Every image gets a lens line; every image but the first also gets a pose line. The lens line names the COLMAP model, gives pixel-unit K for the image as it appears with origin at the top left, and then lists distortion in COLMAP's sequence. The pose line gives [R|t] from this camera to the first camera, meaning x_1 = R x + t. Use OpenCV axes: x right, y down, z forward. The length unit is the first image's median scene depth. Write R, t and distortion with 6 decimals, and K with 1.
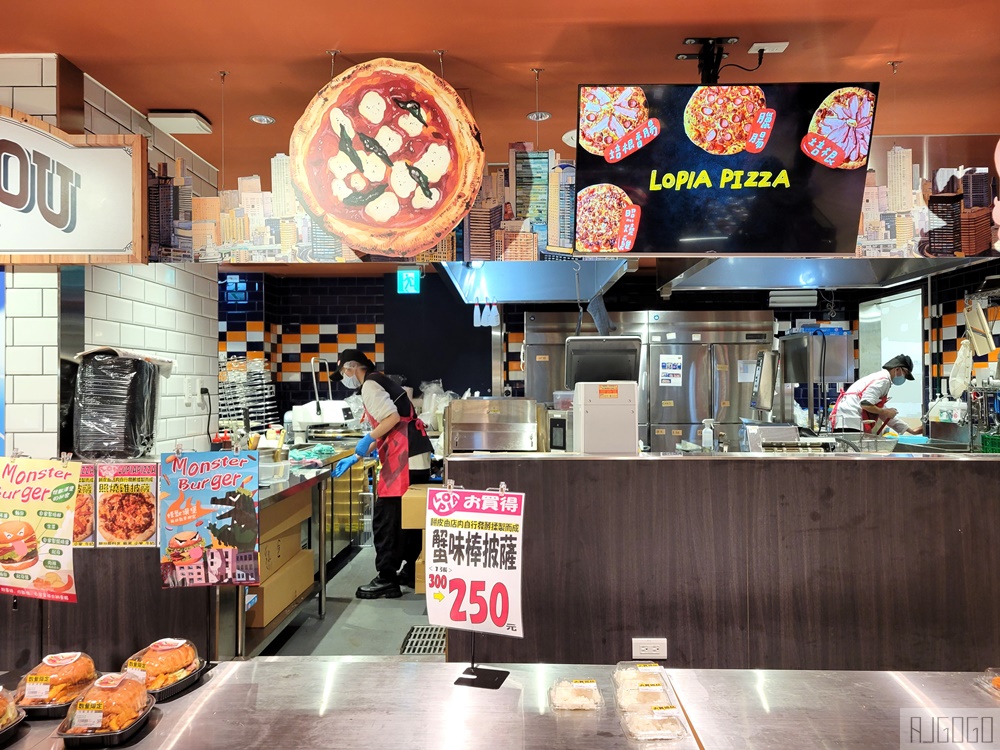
lens RADIAL K [[755.8, 0, 501.7], [0, 755.8, 376.1], [0, 0, 1]] dist [0.040574, -0.001256]
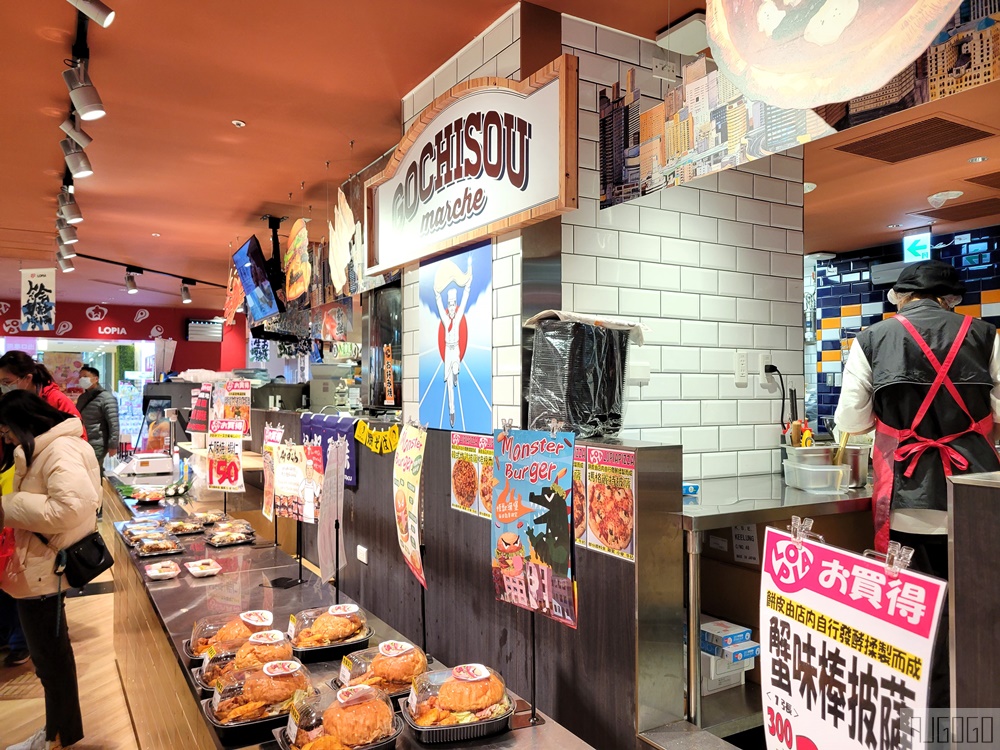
lens RADIAL K [[755.8, 0, 495.9], [0, 755.8, 375.8], [0, 0, 1]] dist [0.040574, -0.001256]
pose [[0.516355, -0.011613, -0.856296, 0.235619], [0.009278, 0.999925, -0.007967, 0.051682], [0.856325, -0.003831, 0.516424, 0.593855]]
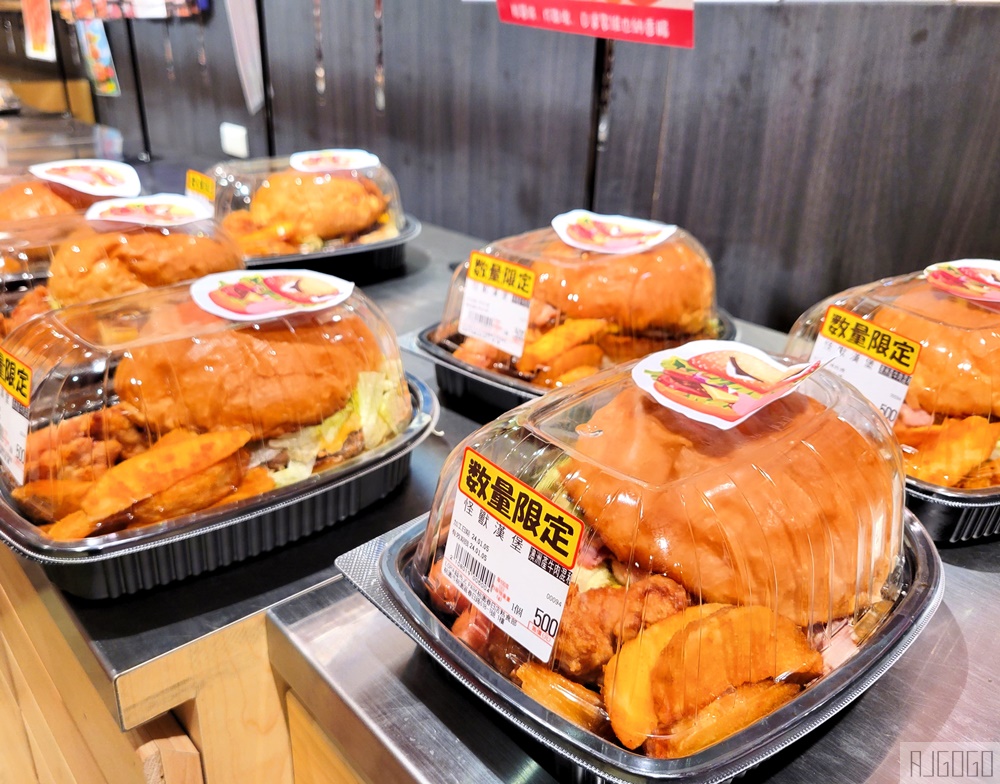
lens RADIAL K [[834.8, 0, 465.7], [0, 834.8, 383.8], [0, 0, 1]] dist [0.046707, 0.004366]
pose [[0.655072, 0.317082, -0.685813, -0.350388], [-0.010470, 0.911403, 0.411382, 0.270049], [0.755494, -0.262304, 0.600354, 0.710417]]
